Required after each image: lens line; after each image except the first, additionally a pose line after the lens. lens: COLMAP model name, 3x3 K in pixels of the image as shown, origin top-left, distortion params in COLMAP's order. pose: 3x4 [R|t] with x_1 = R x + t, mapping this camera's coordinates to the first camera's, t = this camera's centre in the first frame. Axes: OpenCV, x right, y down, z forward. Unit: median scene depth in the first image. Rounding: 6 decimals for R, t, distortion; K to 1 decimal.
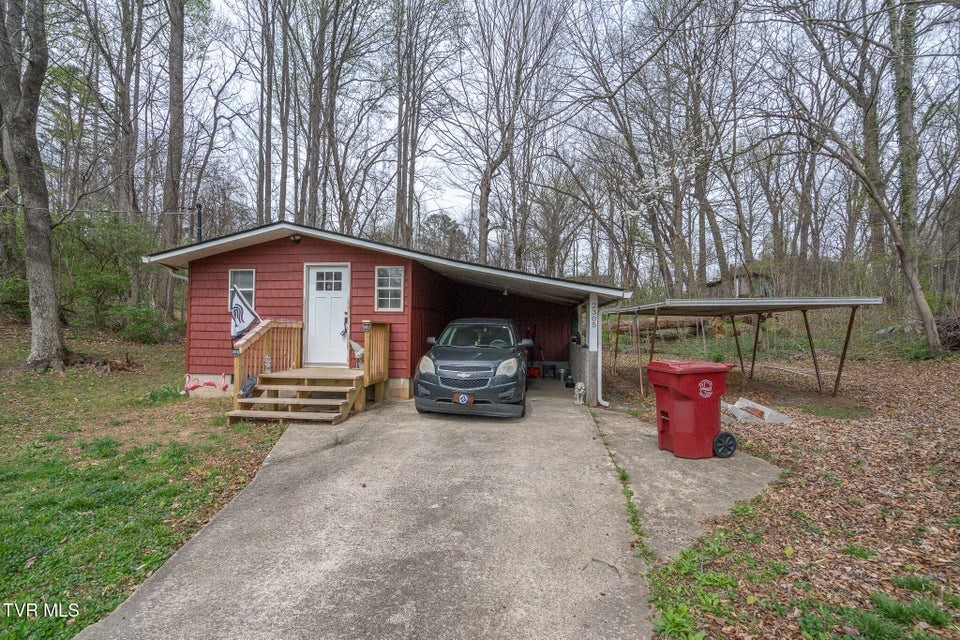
lens RADIAL K [[463.9, 0, 480.0], [0, 463.9, 320.0], [0, 0, 1]] dist [-0.001707, -0.000113]
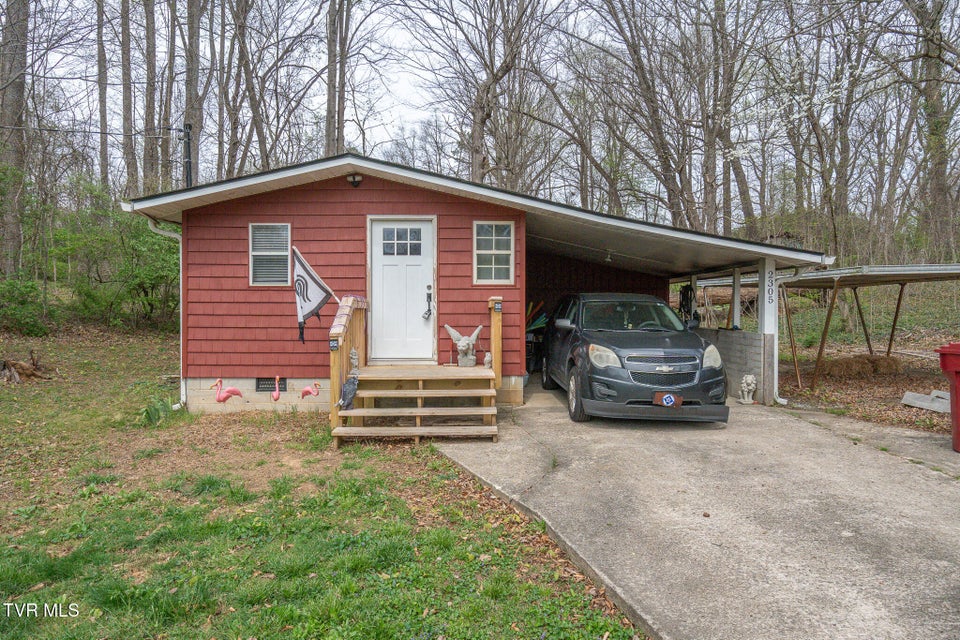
lens RADIAL K [[640.1, 0, 480.0], [0, 640.1, 320.0], [0, 0, 1]] dist [0.012325, -0.000926]
pose [[0.987355, -0.014192, 0.157889, -0.373300], [0.008255, 0.999236, 0.038197, -0.001281], [-0.158311, -0.036411, 0.986718, 0.019412]]
